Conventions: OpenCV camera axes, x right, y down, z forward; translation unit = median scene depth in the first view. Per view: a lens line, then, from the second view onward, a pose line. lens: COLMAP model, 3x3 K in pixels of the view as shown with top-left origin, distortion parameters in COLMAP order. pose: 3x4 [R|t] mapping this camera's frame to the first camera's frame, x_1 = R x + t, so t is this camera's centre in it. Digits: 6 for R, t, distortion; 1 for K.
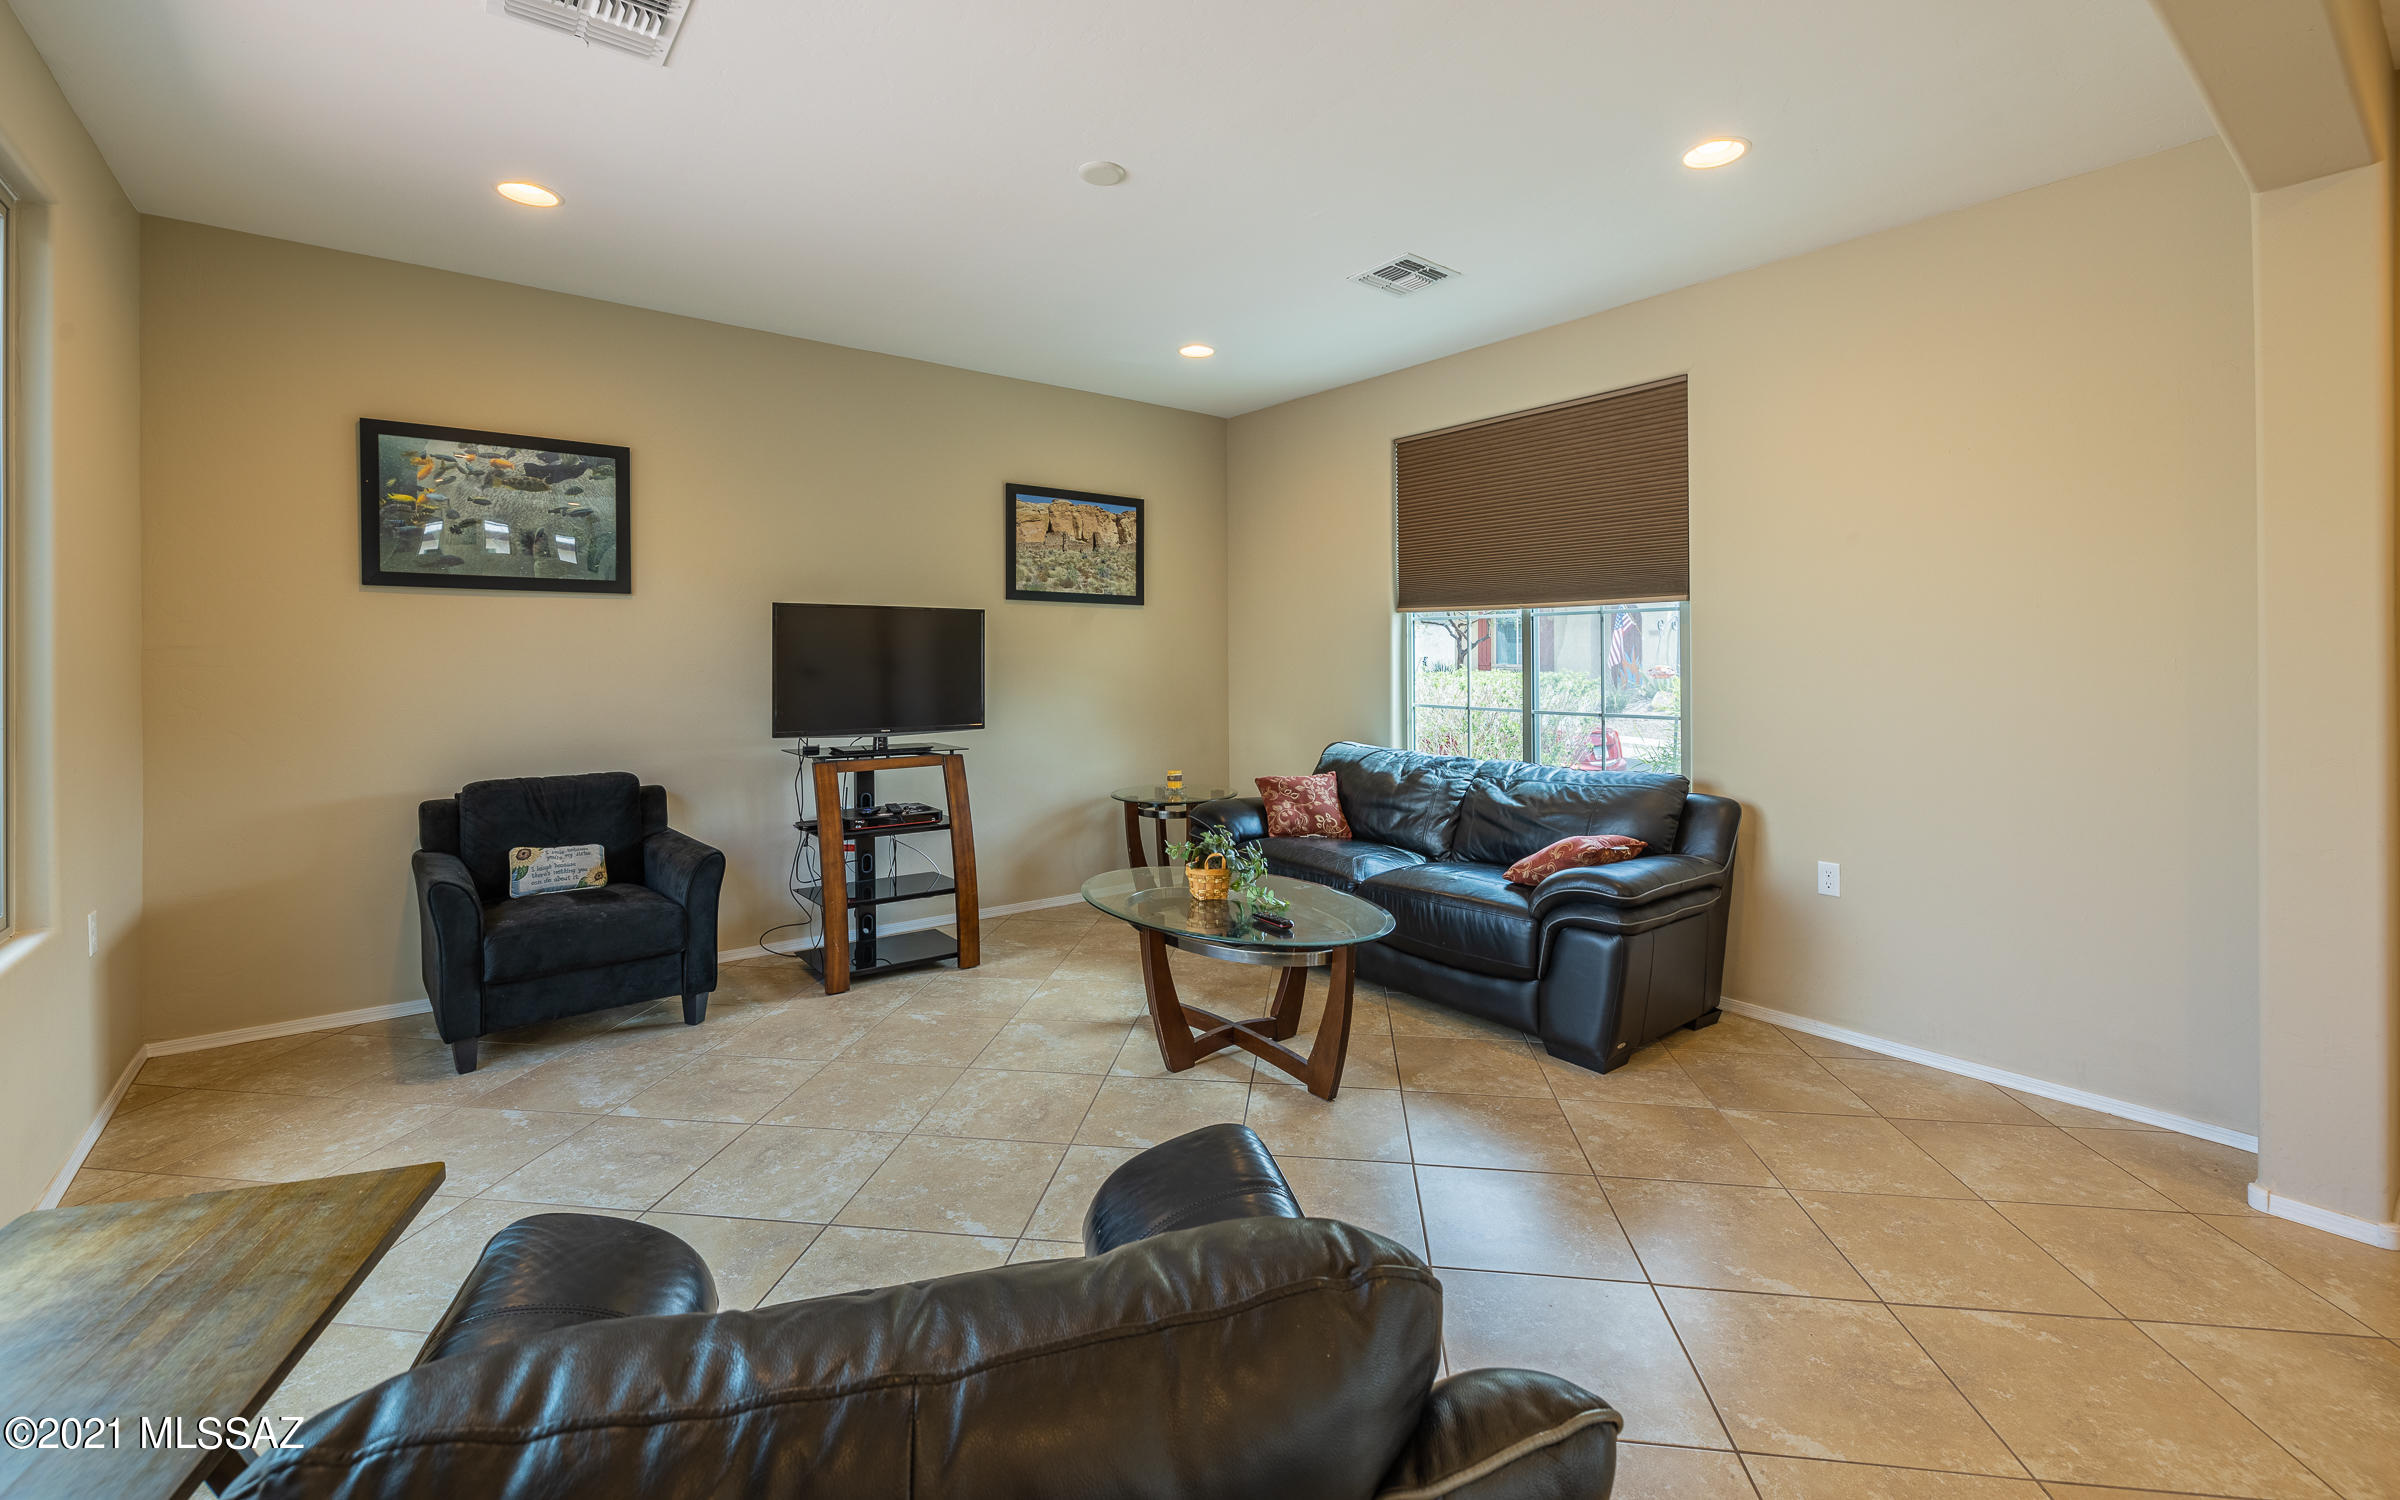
lens RADIAL K [[1025.2, 0, 1199.2], [0, 1025.2, 638.4], [0, 0, 1]] dist [0.000283, 0.000131]
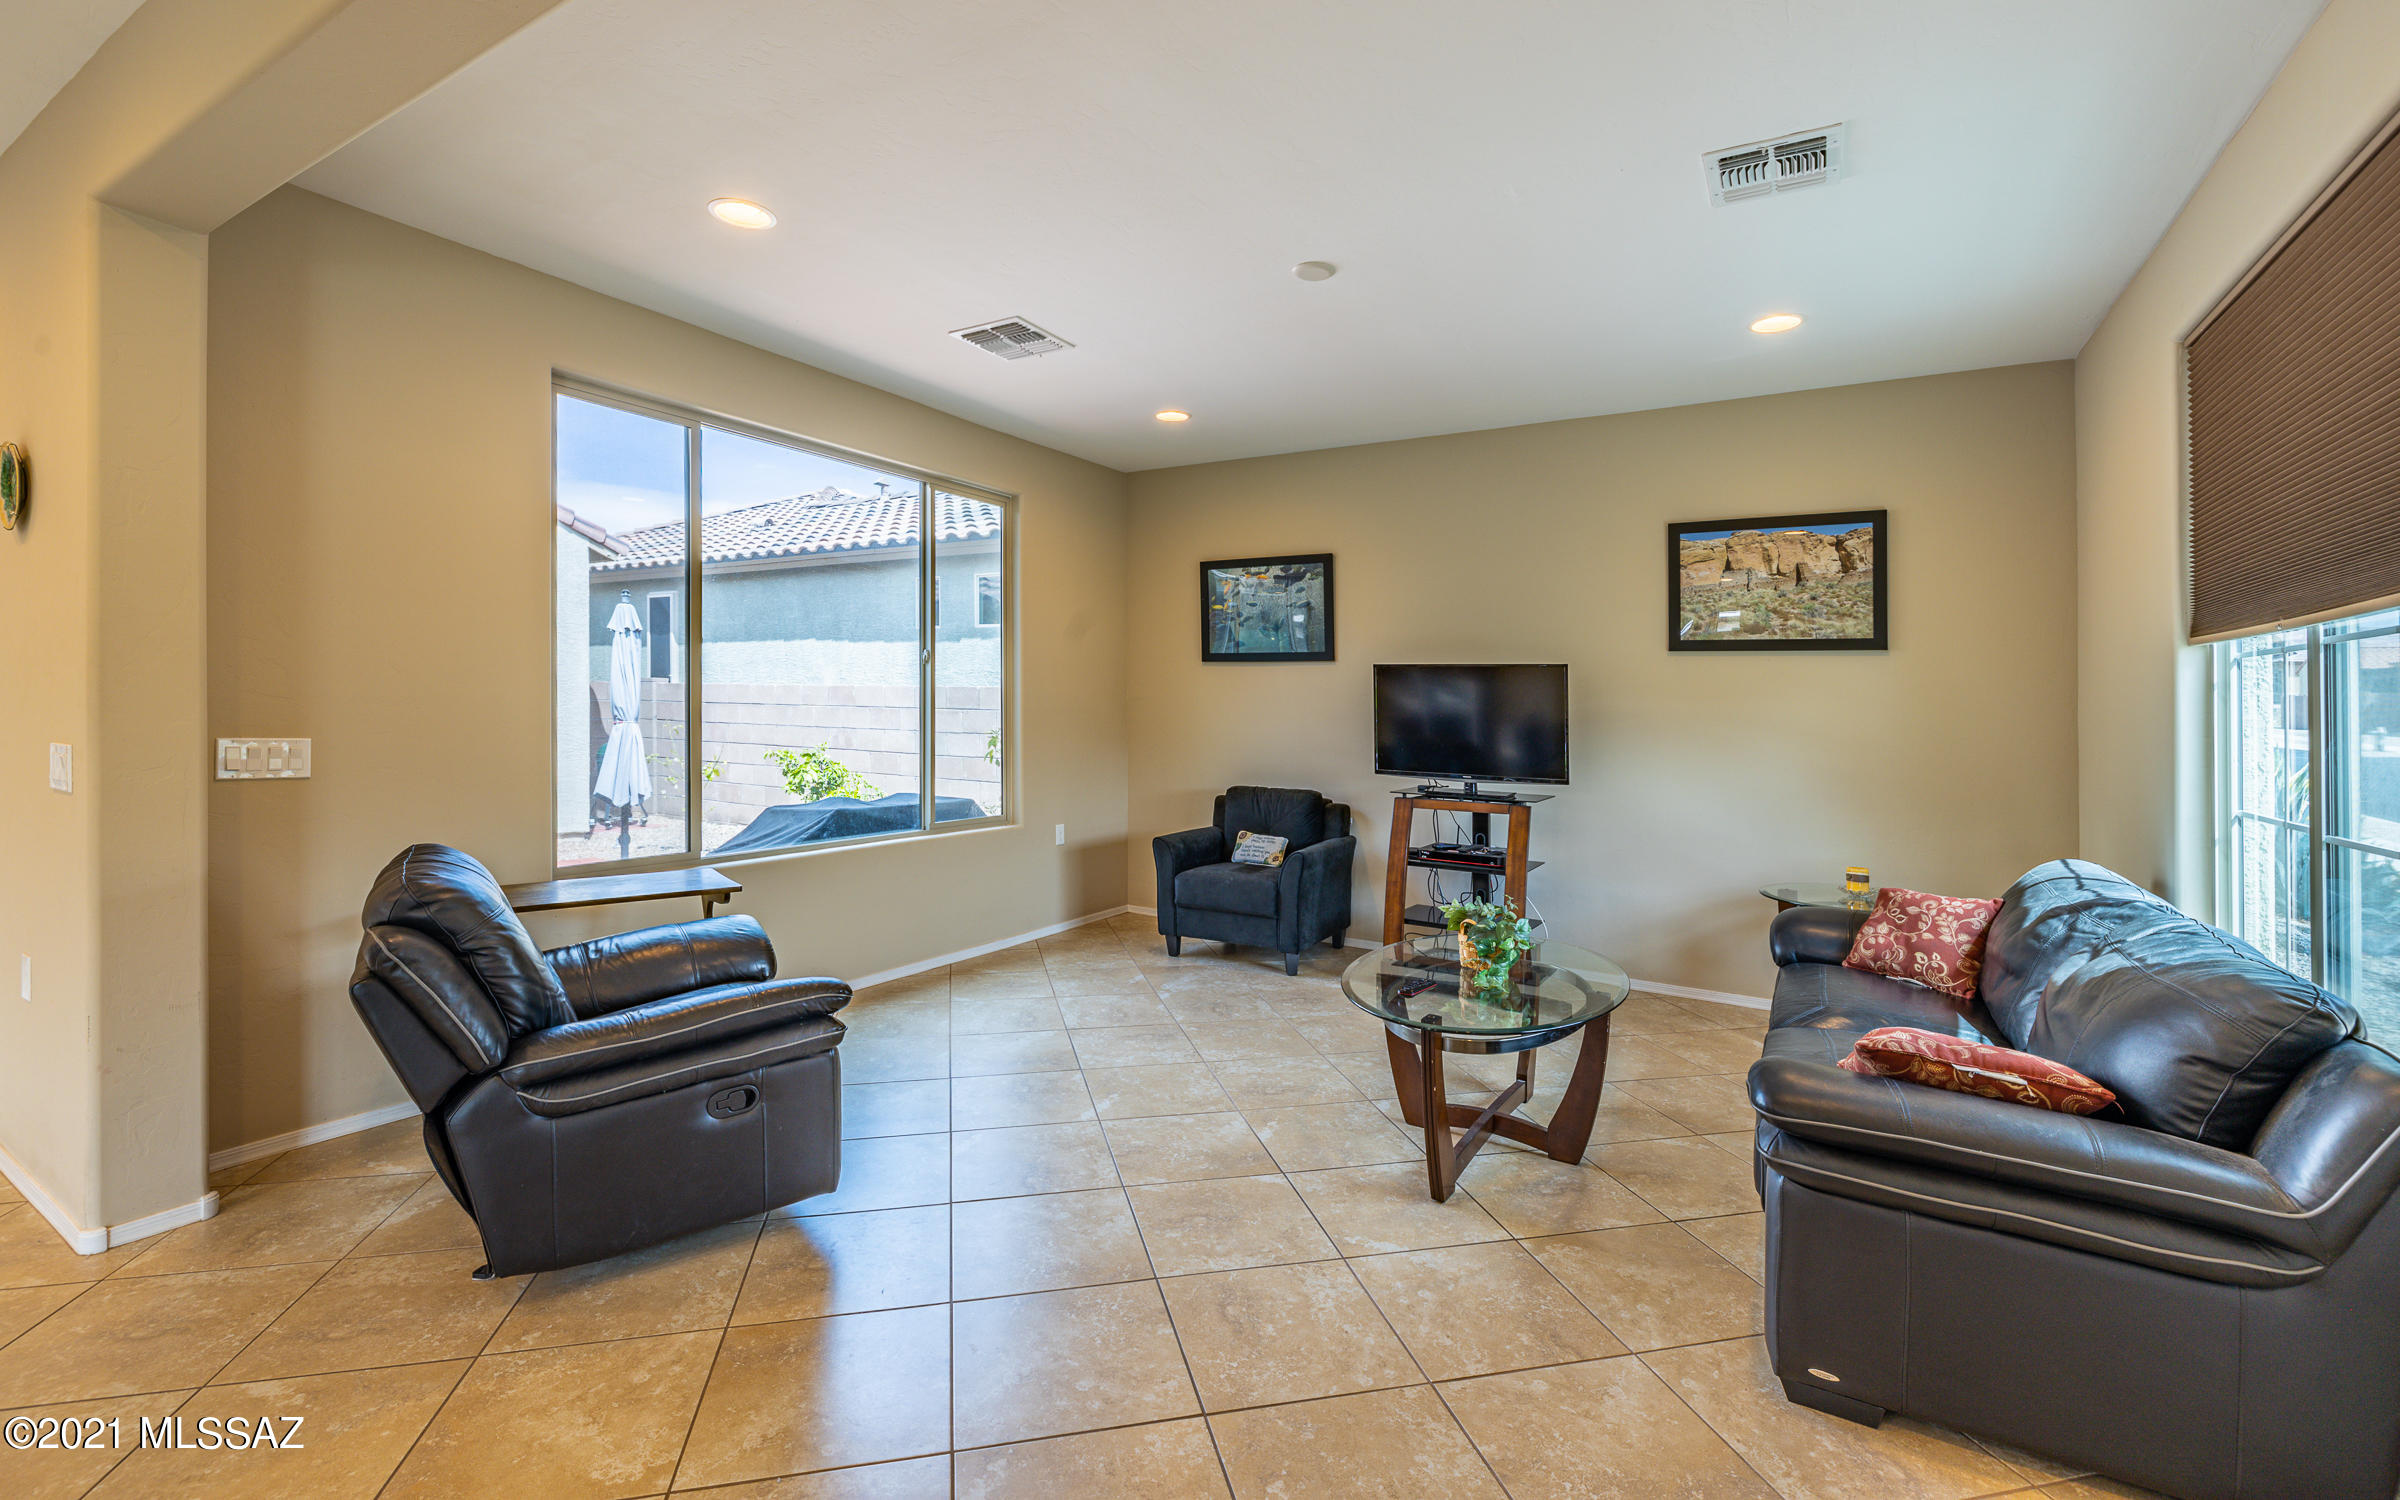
lens RADIAL K [[1020.0, 0, 1194.2], [0, 1020.0, 713.0], [0, 0, 1]] dist [-0.000057, 0.000055]
pose [[0.352488, 0.015123, -0.935694, 0.555735], [-0.002170, 0.999880, 0.015343, 0.004487], [0.935814, -0.003378, 0.352478, 0.303566]]
